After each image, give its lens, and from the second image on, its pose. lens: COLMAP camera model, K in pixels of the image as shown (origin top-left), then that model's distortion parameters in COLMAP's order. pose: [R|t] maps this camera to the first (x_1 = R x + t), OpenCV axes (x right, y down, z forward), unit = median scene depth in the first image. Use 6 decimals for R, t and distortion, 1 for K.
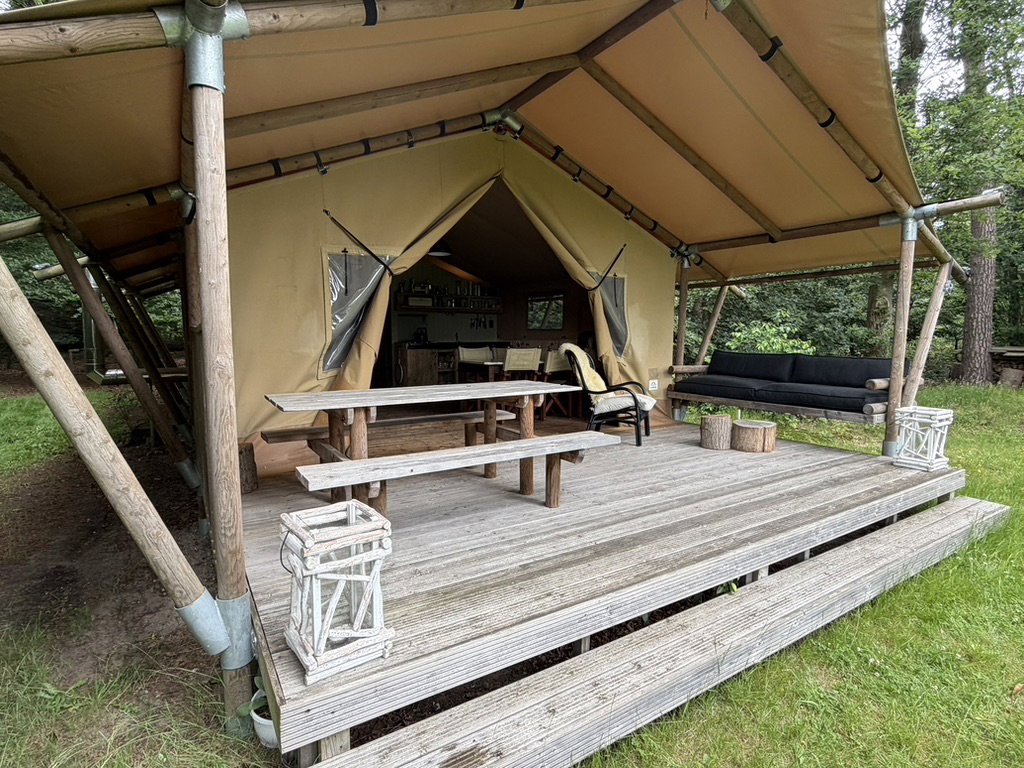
lens RADIAL K [[533.5, 0, 513.9], [0, 533.5, 383.4], [0, 0, 1]] dist [-0.000458, -0.000006]
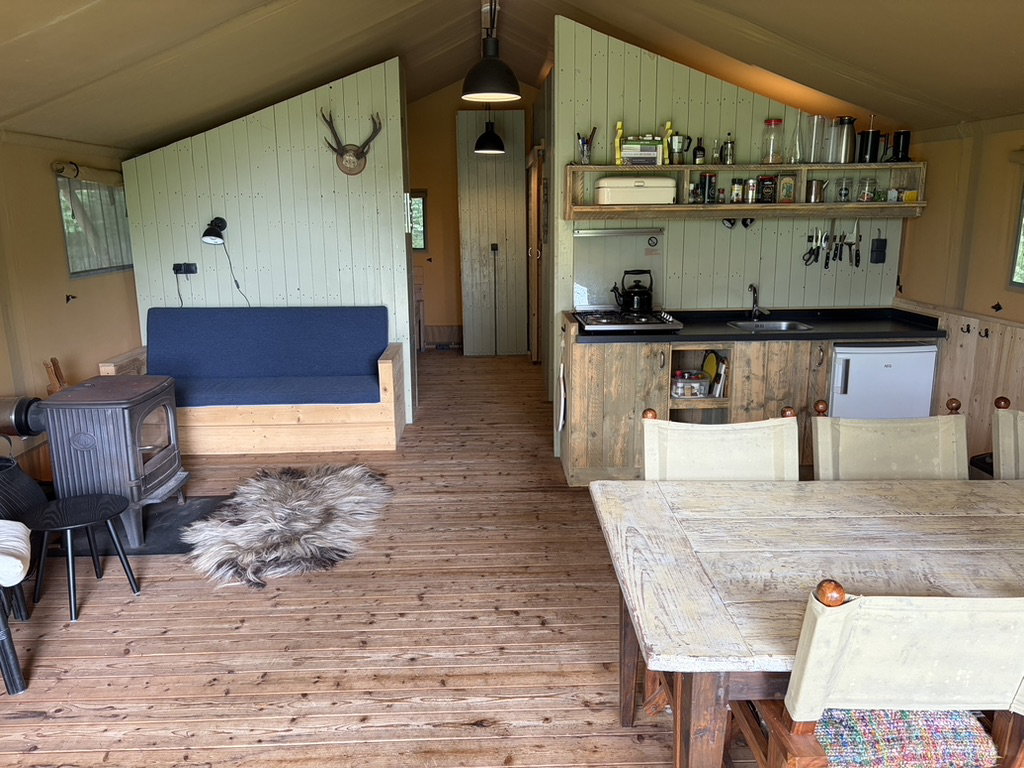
lens RADIAL K [[789.8, 0, 513.4], [0, 789.8, 385.0], [0, 0, 1]] dist [0.009831, -0.005967]
pose [[0.860034, 0.104589, -0.499403, 0.014682], [-0.037413, 0.989058, 0.142706, -0.098485], [0.508864, -0.104047, 0.854536, 0.516209]]
